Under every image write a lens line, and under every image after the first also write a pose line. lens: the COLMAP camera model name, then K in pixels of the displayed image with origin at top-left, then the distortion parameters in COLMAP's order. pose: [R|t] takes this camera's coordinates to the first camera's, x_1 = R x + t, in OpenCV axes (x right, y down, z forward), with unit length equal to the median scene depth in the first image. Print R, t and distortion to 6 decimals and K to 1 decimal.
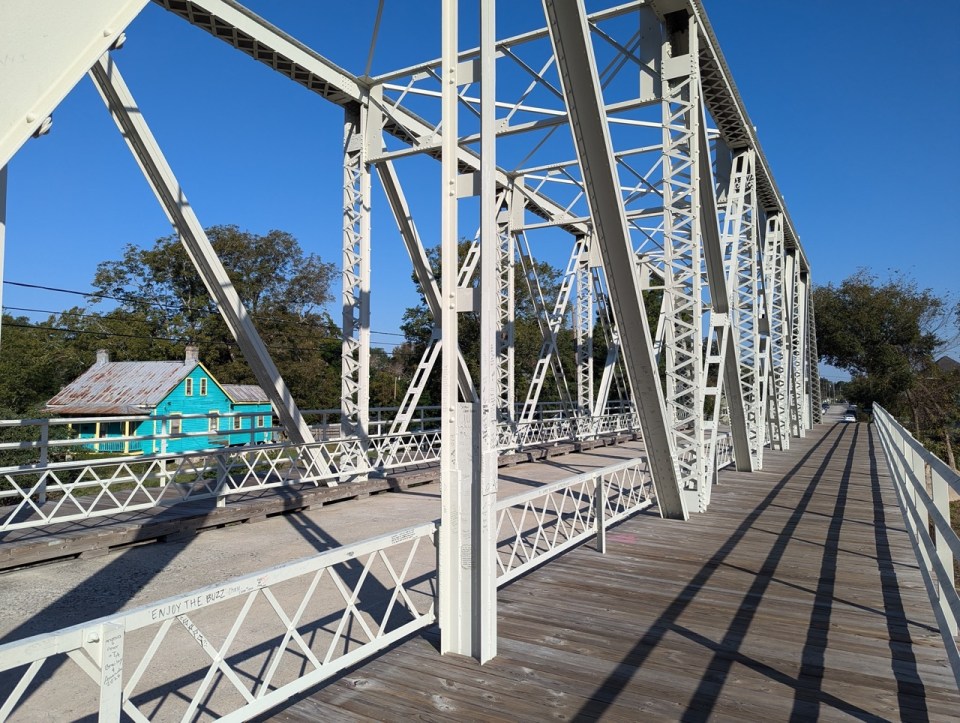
lens RADIAL K [[658.8, 0, 476.9], [0, 658.8, 362.1], [0, 0, 1]] dist [0.034289, -0.026008]
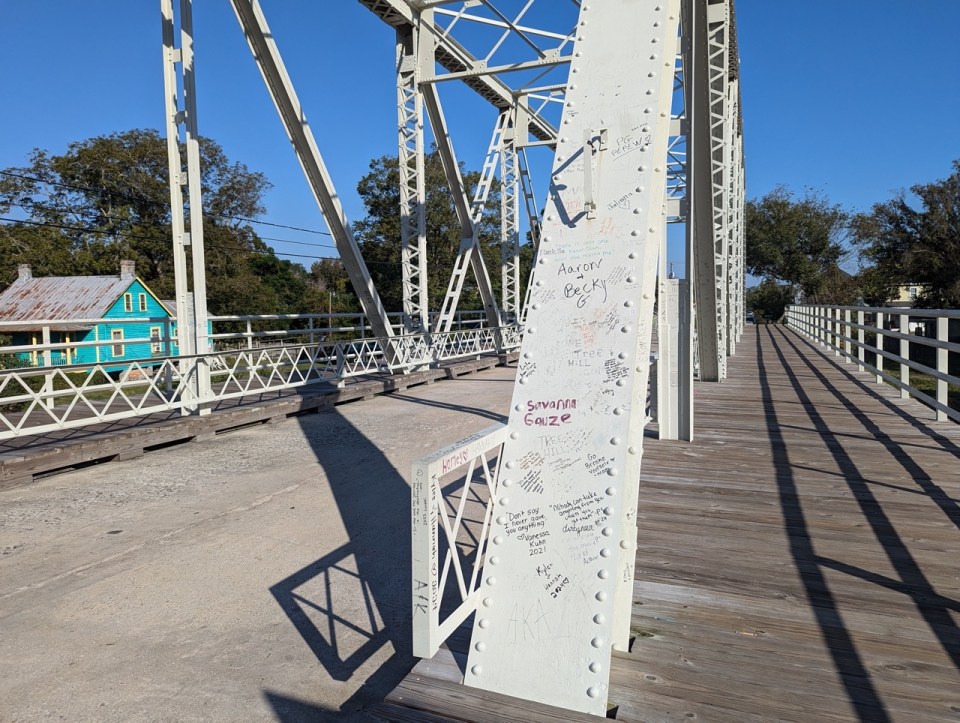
lens RADIAL K [[658.8, 0, 484.9], [0, 658.8, 360.8], [0, 0, 1]] dist [0.034289, -0.026008]
pose [[0.989098, -0.027473, 0.144671, -0.167816], [0.009227, 0.992075, 0.125306, 0.013558], [-0.146967, -0.122605, 0.981513, -0.109786]]
